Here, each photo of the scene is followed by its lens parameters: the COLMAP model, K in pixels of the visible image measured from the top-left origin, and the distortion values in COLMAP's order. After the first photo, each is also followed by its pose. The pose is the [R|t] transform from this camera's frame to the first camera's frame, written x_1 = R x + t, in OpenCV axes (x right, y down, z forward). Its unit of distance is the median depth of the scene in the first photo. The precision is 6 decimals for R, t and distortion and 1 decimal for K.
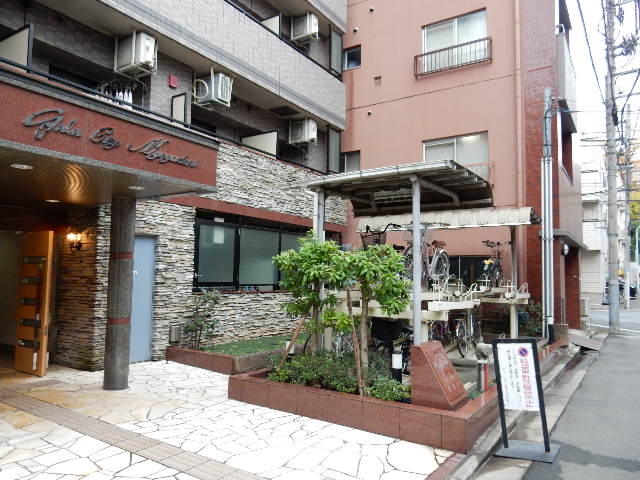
lens RADIAL K [[473.6, 0, 321.2], [0, 473.6, 242.2], [0, 0, 1]] dist [0.000472, 0.003148]
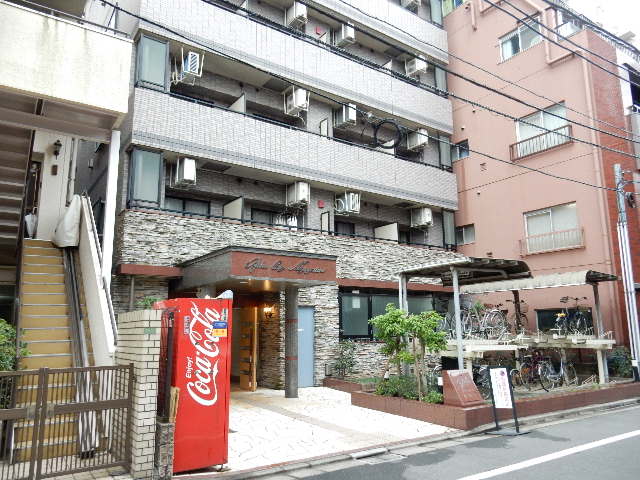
lens RADIAL K [[473.6, 0, 321.2], [0, 473.6, 242.2], [0, 0, 1]] dist [0.000472, 0.003148]
pose [[0.929145, -0.088776, -0.358899, 0.252920], [0.049486, 0.991871, -0.117232, -0.037218], [0.366388, 0.091166, 0.925985, -0.461118]]
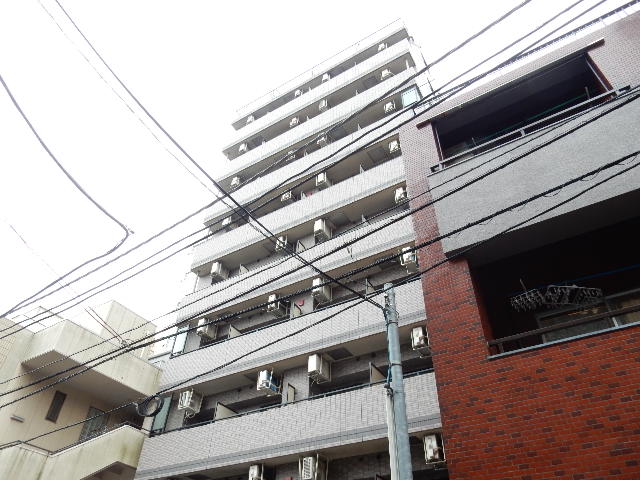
lens RADIAL K [[473.6, 0, 321.2], [0, 473.6, 242.2], [0, 0, 1]] dist [0.000472, 0.003148]
pose [[0.025282, -0.680634, -0.732188, 1.329079], [0.042808, 0.732487, -0.679434, 0.102668], [0.998763, -0.014166, 0.047655, 1.234642]]
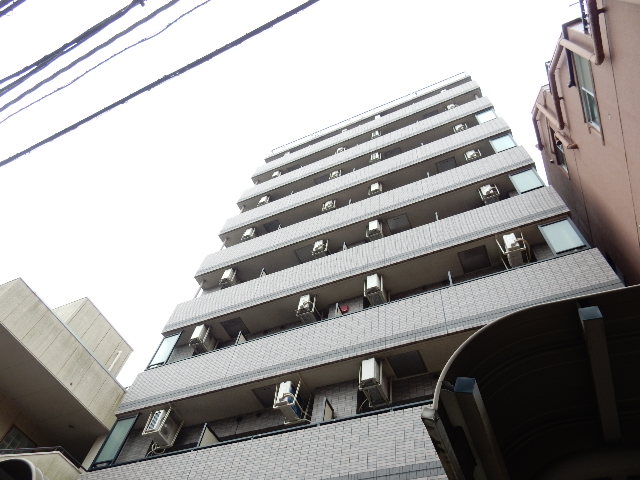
lens RADIAL K [[473.6, 0, 321.2], [0, 473.6, 242.2], [0, 0, 1]] dist [0.000472, 0.003148]
pose [[0.163095, -0.835541, -0.524664, 0.607510], [-0.036605, 0.526293, -0.849515, 0.071144], [0.985931, 0.157757, 0.055251, 1.054685]]
